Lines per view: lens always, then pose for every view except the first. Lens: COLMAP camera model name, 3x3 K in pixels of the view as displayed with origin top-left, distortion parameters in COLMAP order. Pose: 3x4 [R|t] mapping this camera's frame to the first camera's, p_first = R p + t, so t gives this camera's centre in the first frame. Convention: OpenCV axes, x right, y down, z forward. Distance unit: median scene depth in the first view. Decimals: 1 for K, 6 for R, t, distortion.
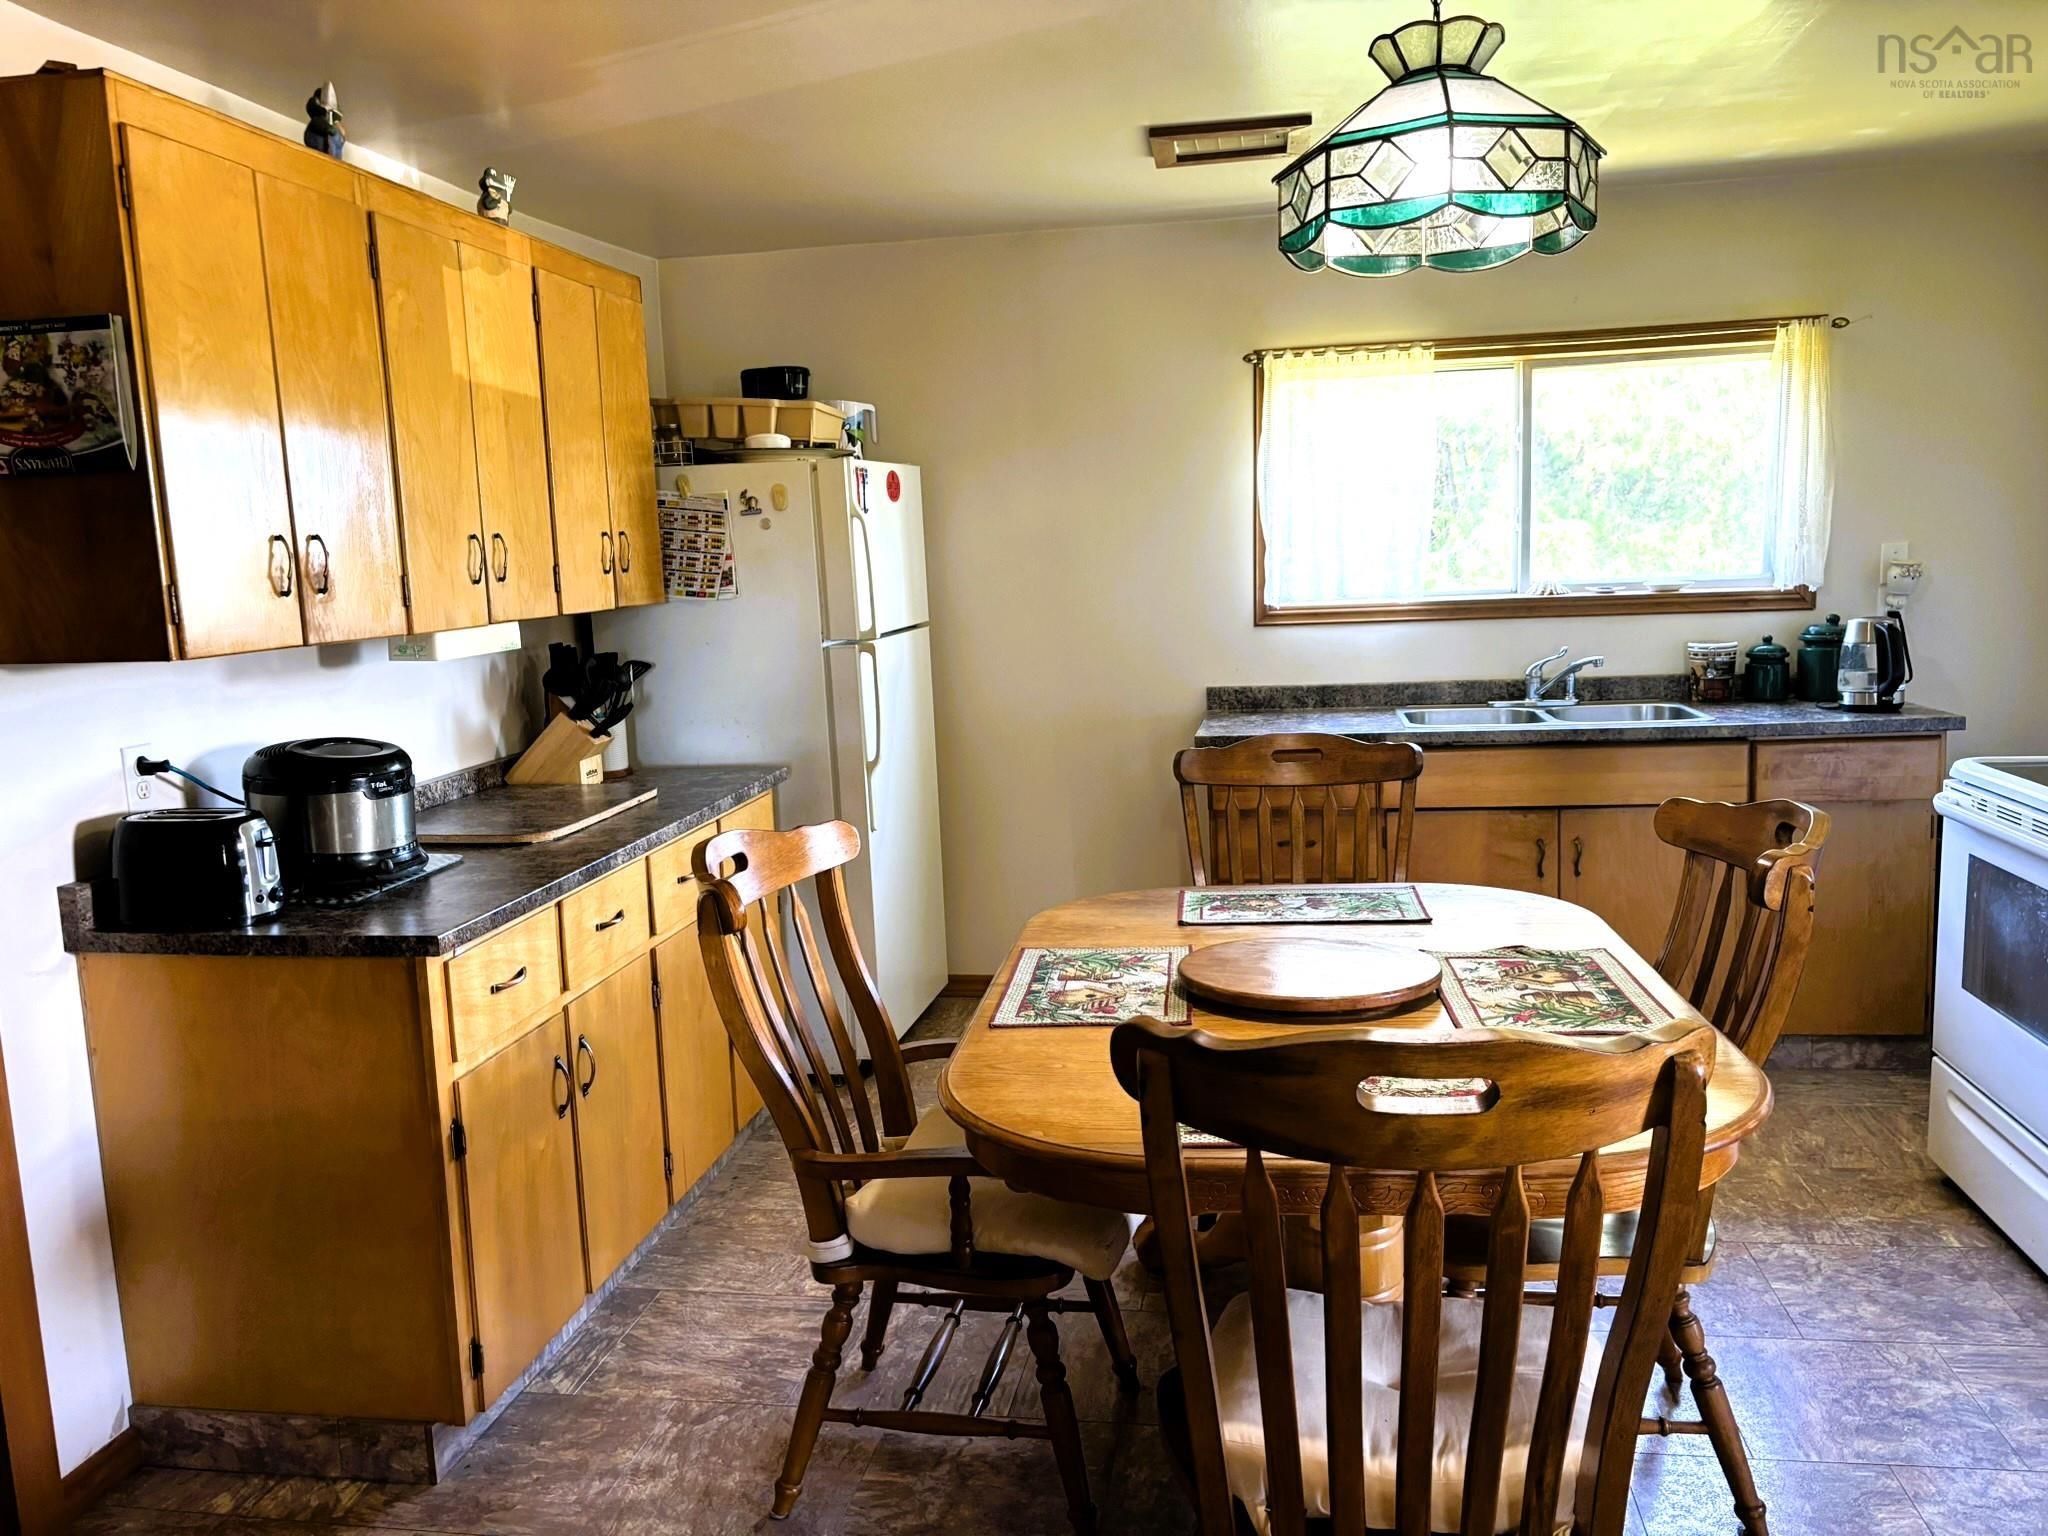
lens RADIAL K [[1556.5, 0, 1038.9], [0, 1556.5, 775.5], [0, 0, 1]] dist [0.038074, -0.016675]
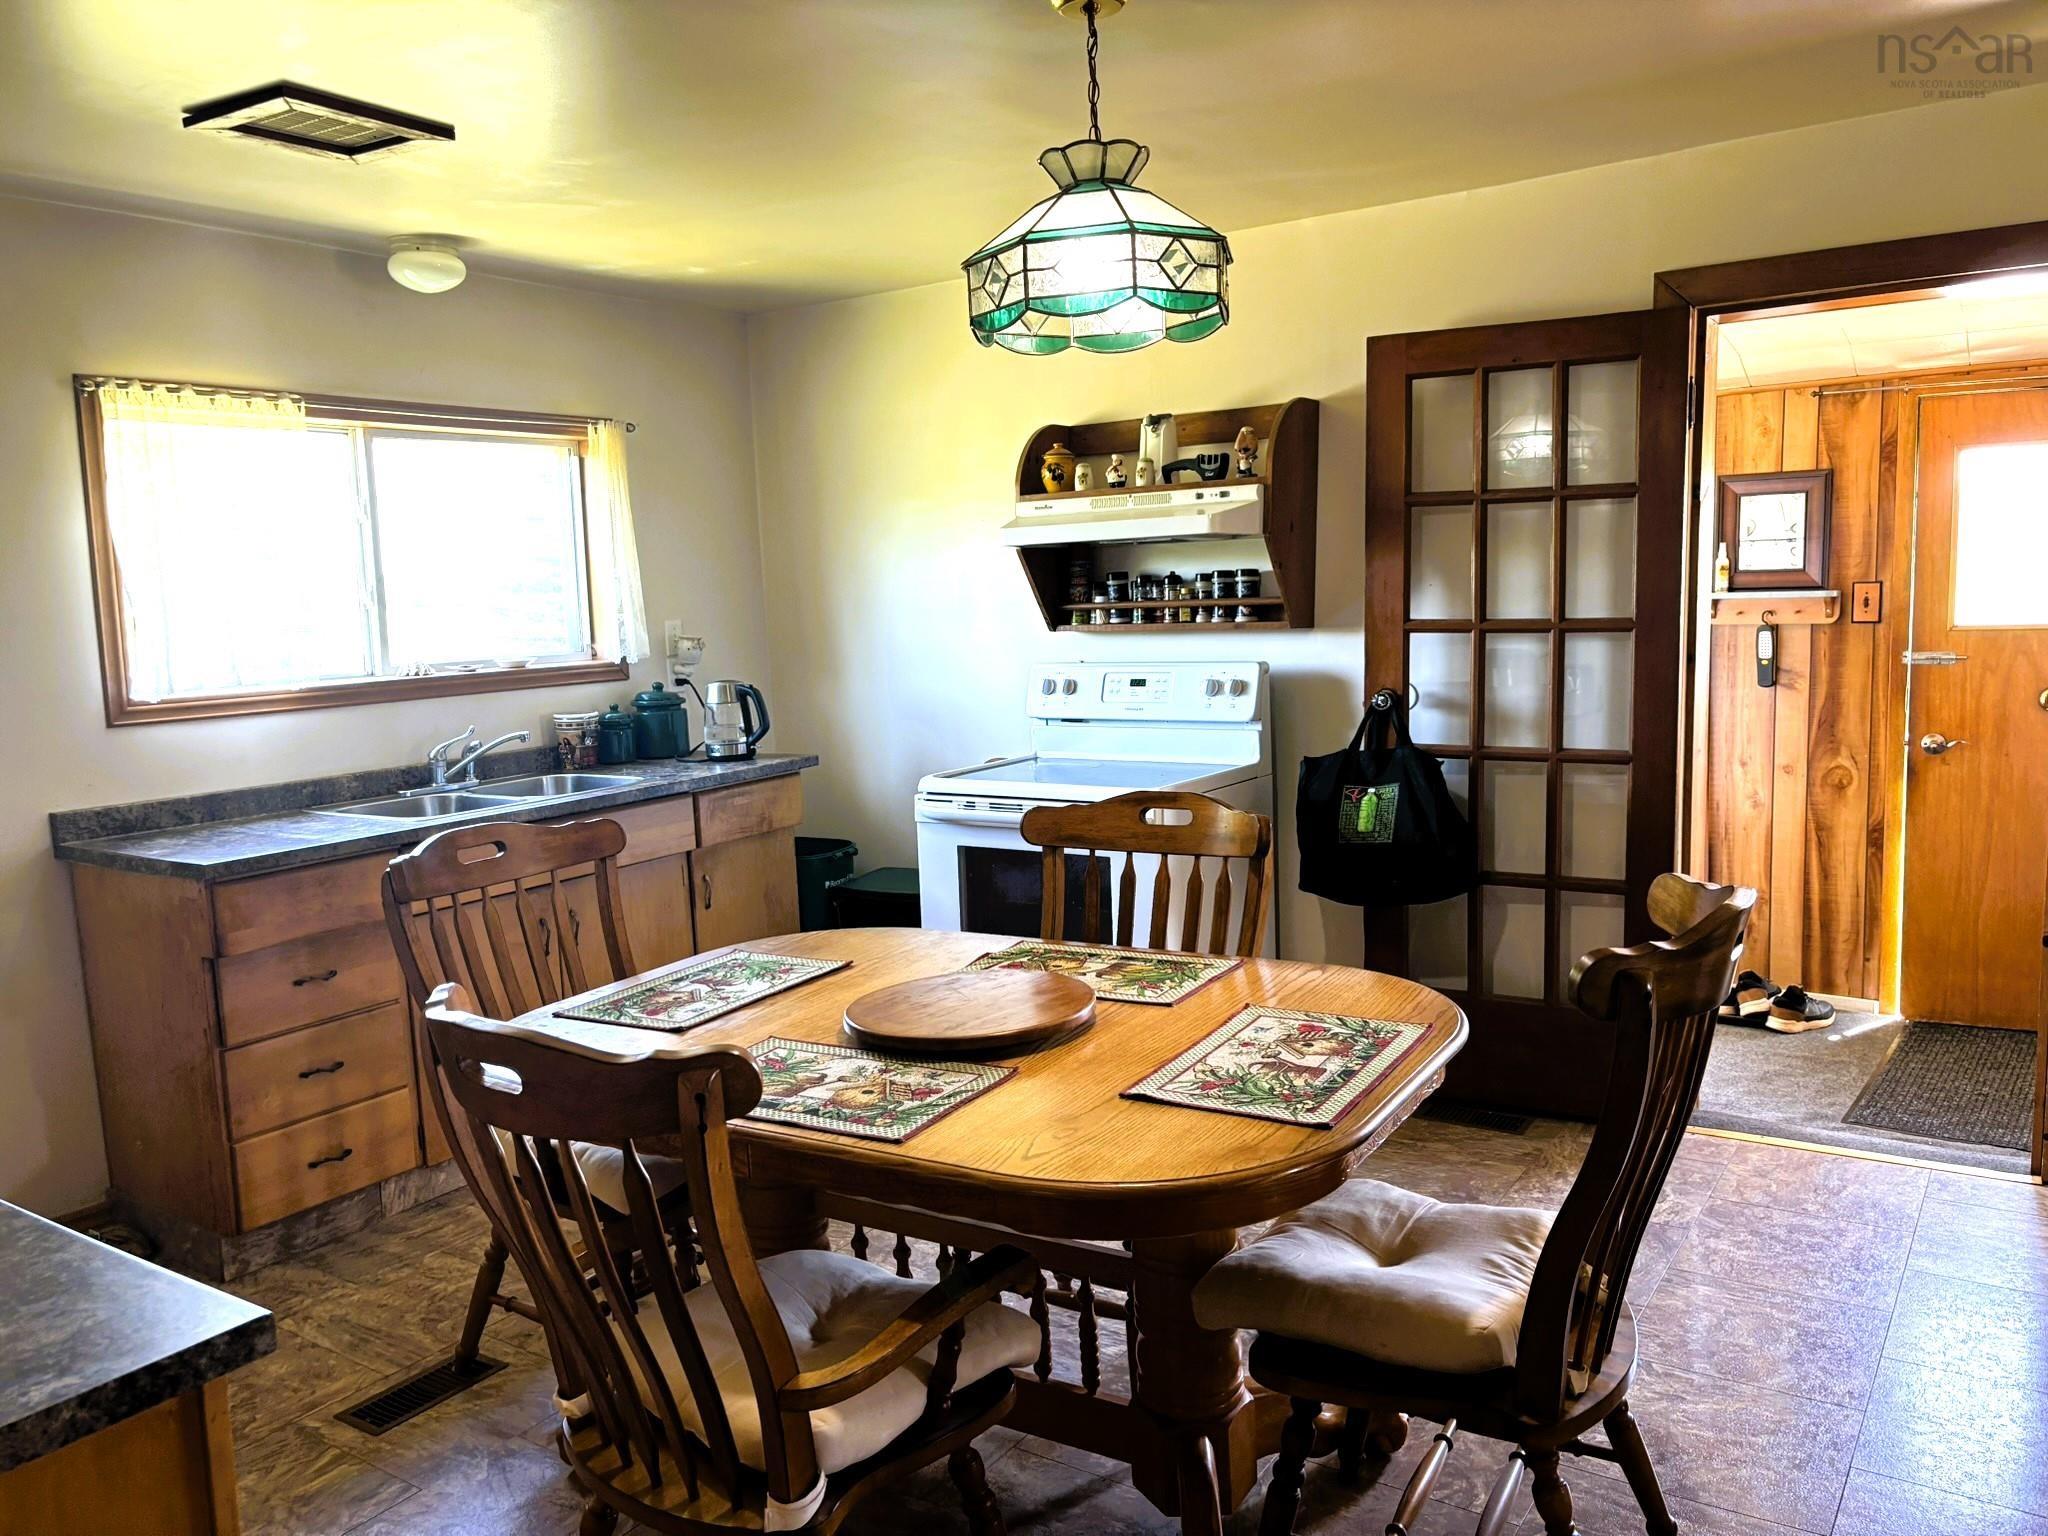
lens RADIAL K [[1556.5, 0, 1036.5], [0, 1556.5, 774.0], [0, 0, 1]] dist [0.038074, -0.016675]
pose [[0.397666, -0.093508, 0.912753, -0.451228], [0.151982, 0.987764, 0.034978, -0.036078], [-0.904856, 0.124812, 0.407011, 0.312521]]
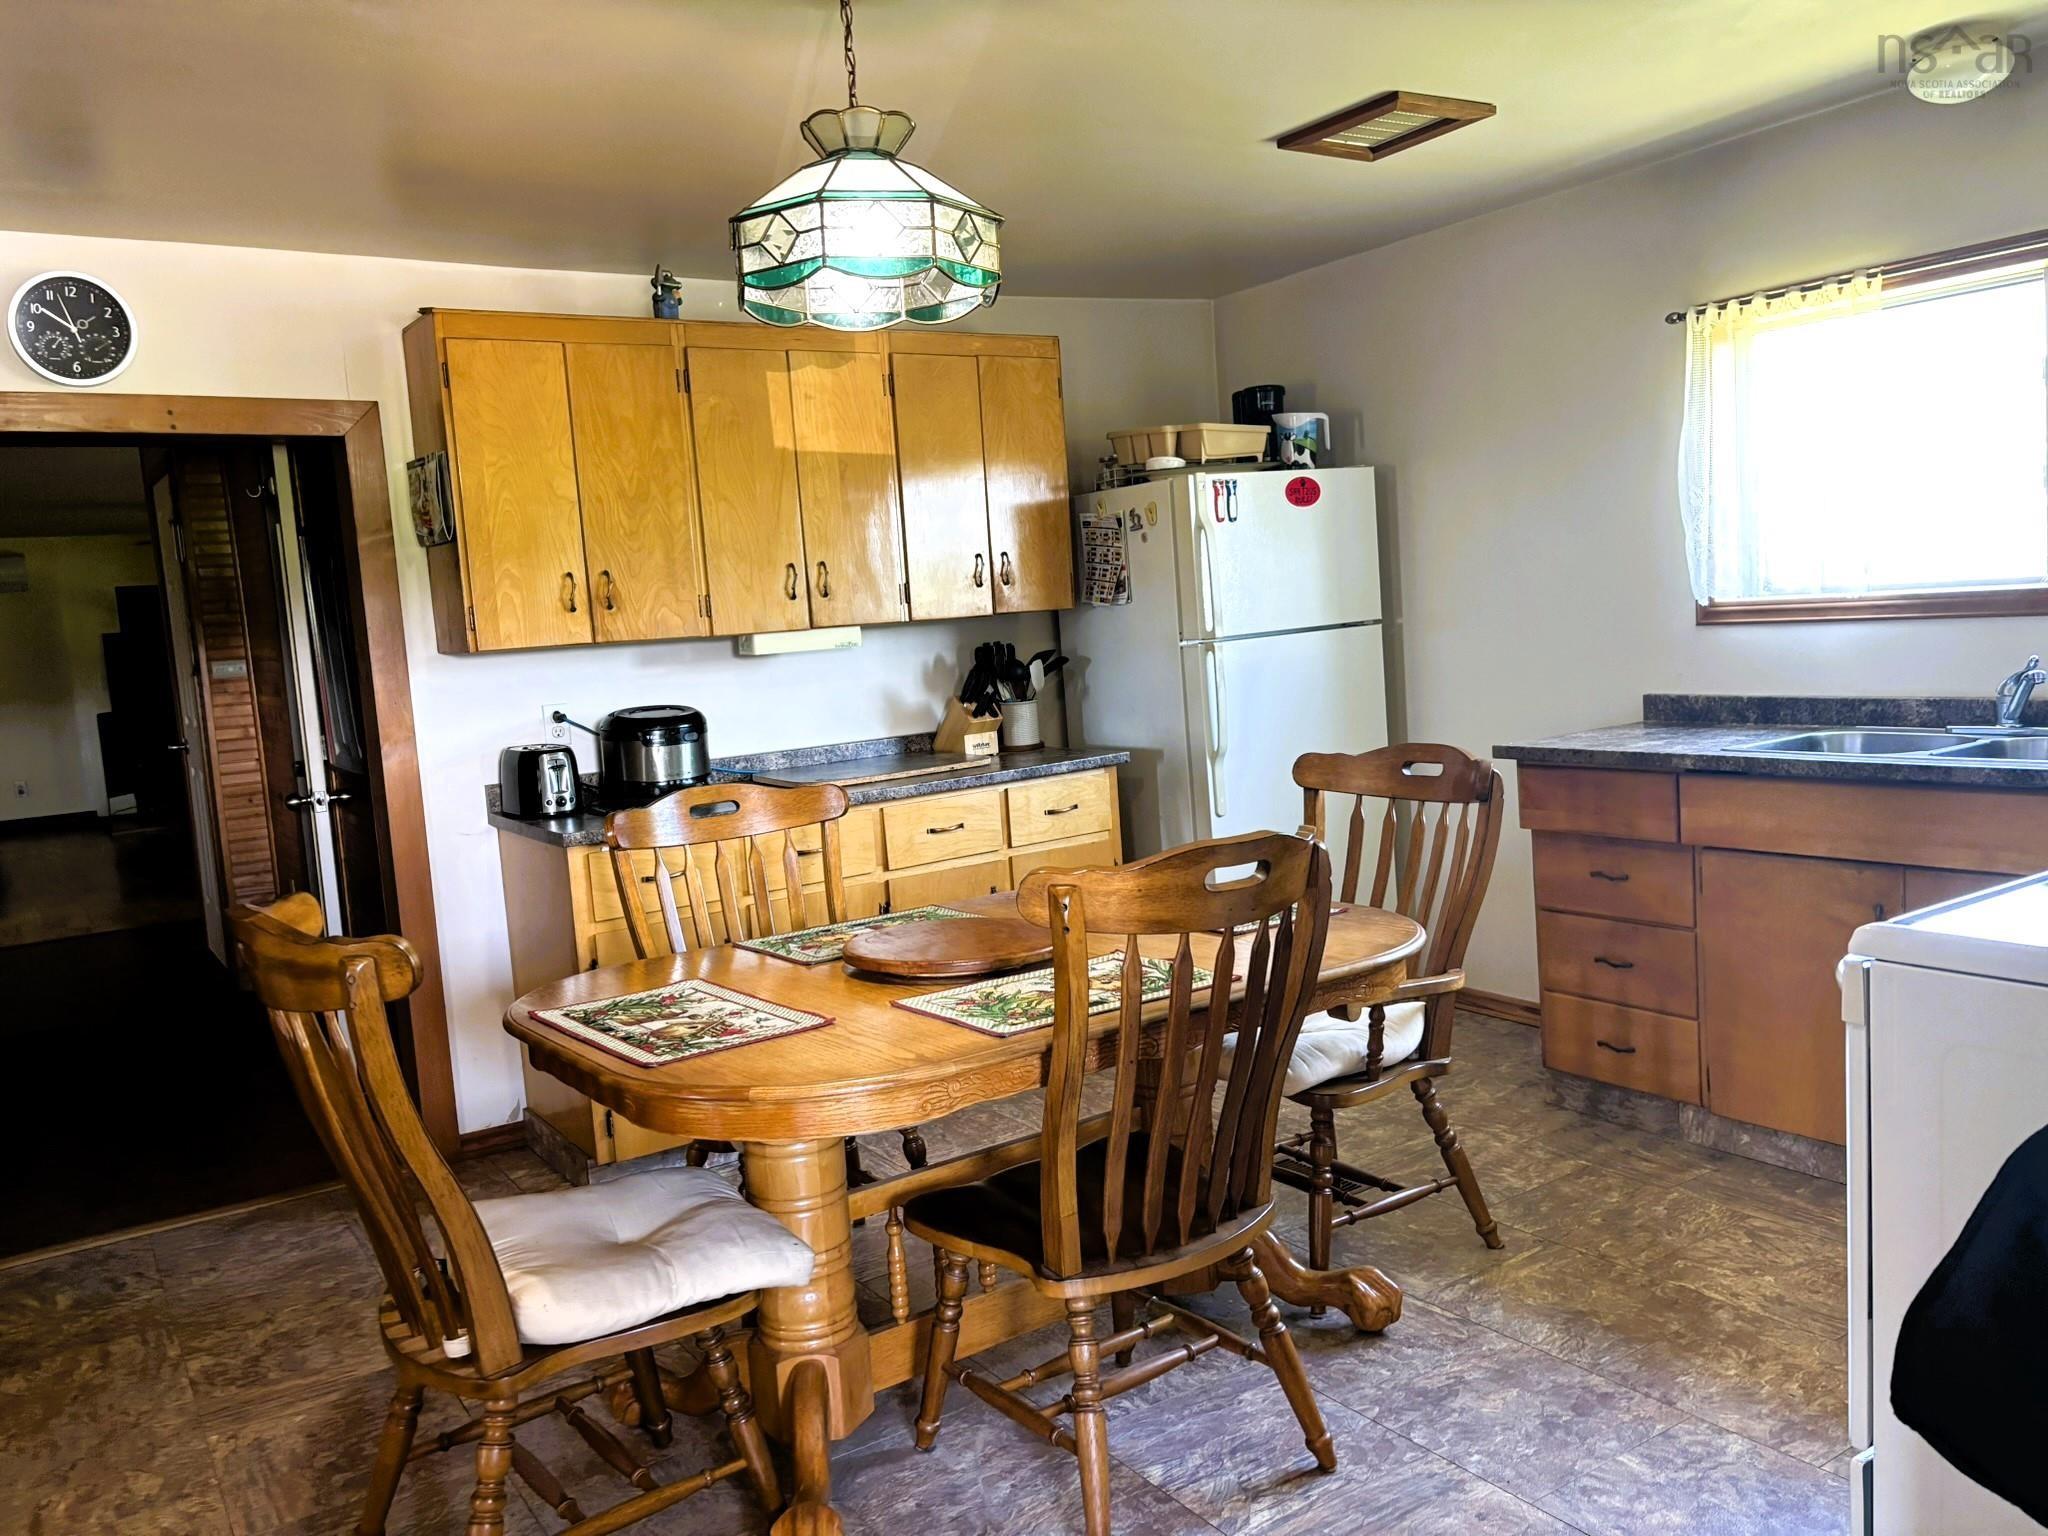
lens RADIAL K [[1556.5, 0, 1033.8], [0, 1556.5, 767.0], [0, 0, 1]] dist [0.038074, -0.016675]
pose [[0.687898, 0.066736, -0.722733, 0.596404], [-0.066419, 0.997374, 0.028879, -0.021673], [0.722762, 0.028138, 0.690524, 0.160994]]
